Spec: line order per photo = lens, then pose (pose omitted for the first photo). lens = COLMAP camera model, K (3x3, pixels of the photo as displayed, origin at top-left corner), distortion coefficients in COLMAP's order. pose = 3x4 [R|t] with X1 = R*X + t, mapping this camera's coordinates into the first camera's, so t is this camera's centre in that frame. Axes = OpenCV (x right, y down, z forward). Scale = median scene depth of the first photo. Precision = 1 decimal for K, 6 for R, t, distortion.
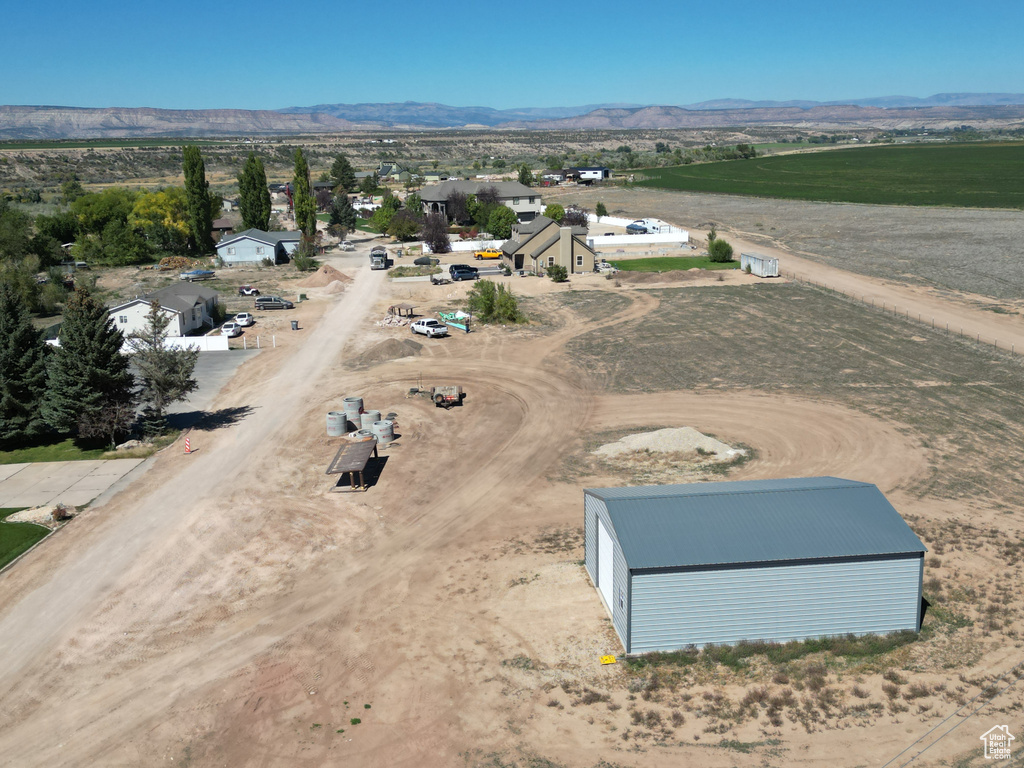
lens RADIAL K [[1048.1, 0, 518.7], [0, 1048.1, 382.1], [0, 0, 1]] dist [0.127459, -0.244063]
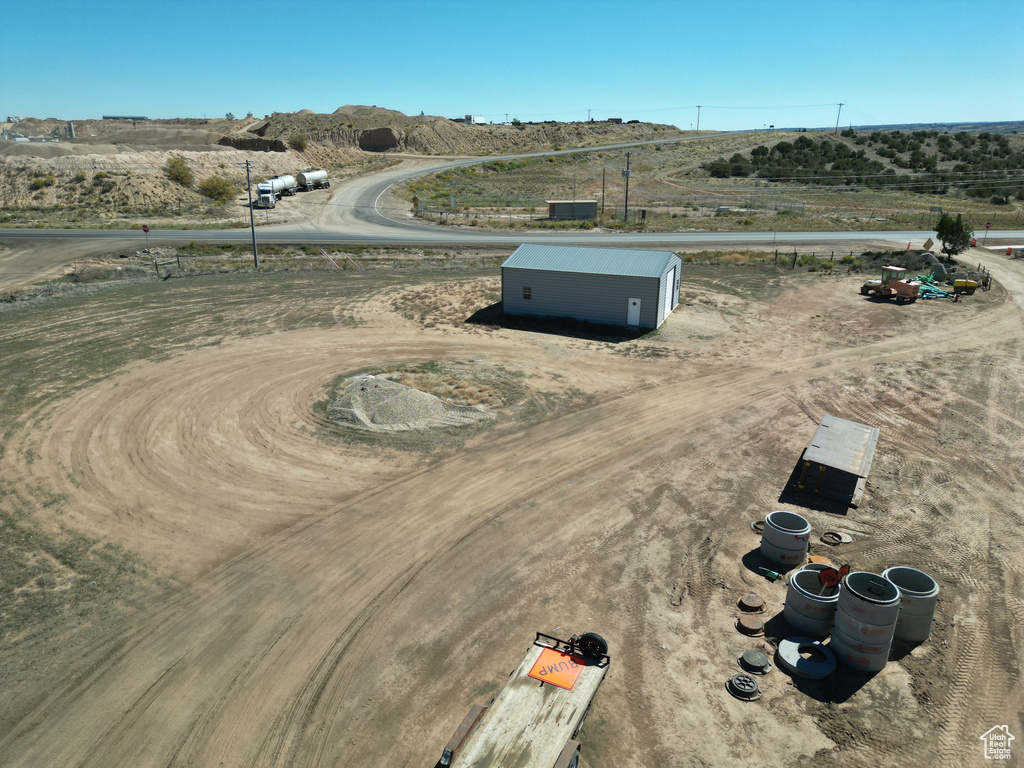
lens RADIAL K [[718.0, 0, 515.4], [0, 718.0, 382.2], [0, 0, 1]] dist [0.070725, -0.066278]
pose [[-0.874430, -0.143901, 0.463320, -0.192954], [0.116159, 0.865122, 0.487925, -0.221472], [-0.471041, 0.480475, -0.739773, 1.486318]]
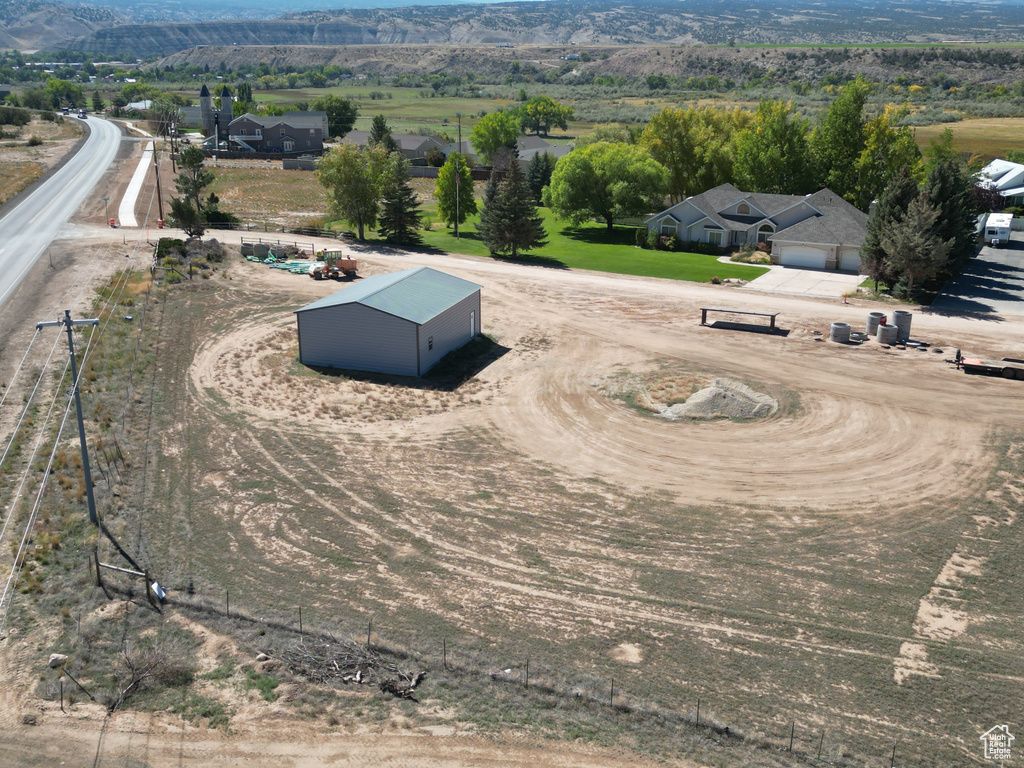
lens RADIAL K [[1048.1, 0, 518.7], [0, 1048.1, 382.1], [0, 0, 1]] dist [0.127459, -0.244063]
pose [[-0.430272, 0.296201, -0.852720, 1.141630], [-0.199691, 0.889998, 0.409912, -0.343519], [0.880335, 0.346654, -0.323793, 1.266812]]
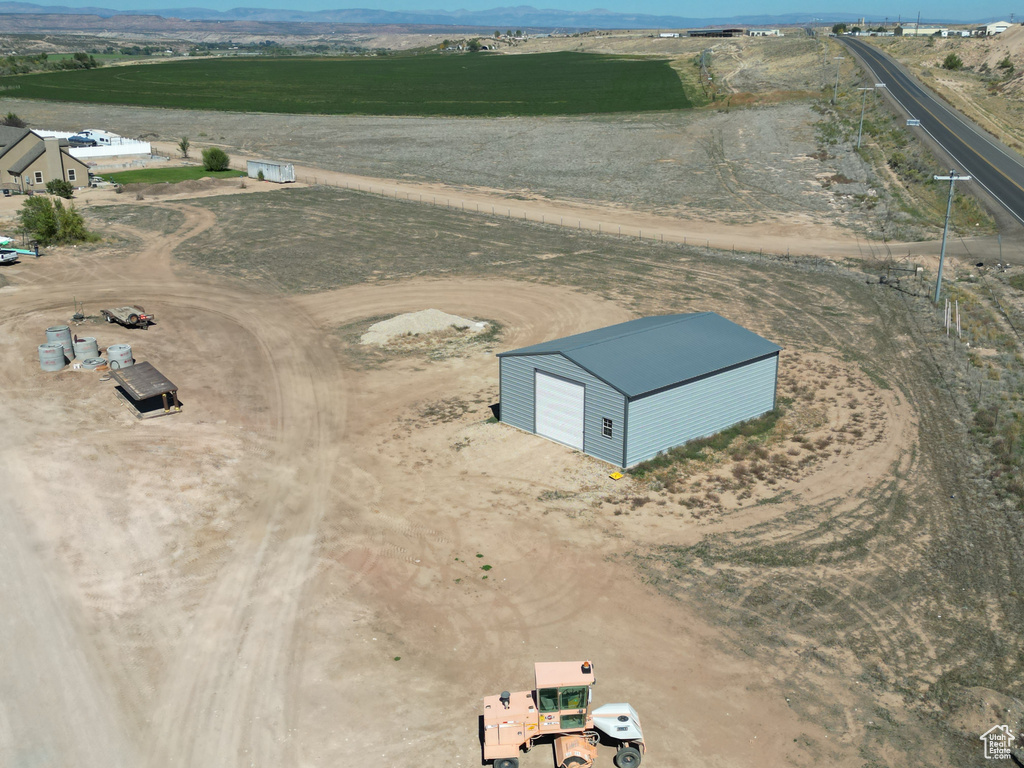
lens RADIAL K [[1048.1, 0, 518.7], [0, 1048.1, 382.1], [0, 0, 1]] dist [0.127459, -0.244063]
pose [[0.819390, -0.158966, 0.550754, -0.417813], [0.116565, 0.986912, 0.111435, 0.007905], [-0.561260, -0.027110, 0.827195, 0.052169]]
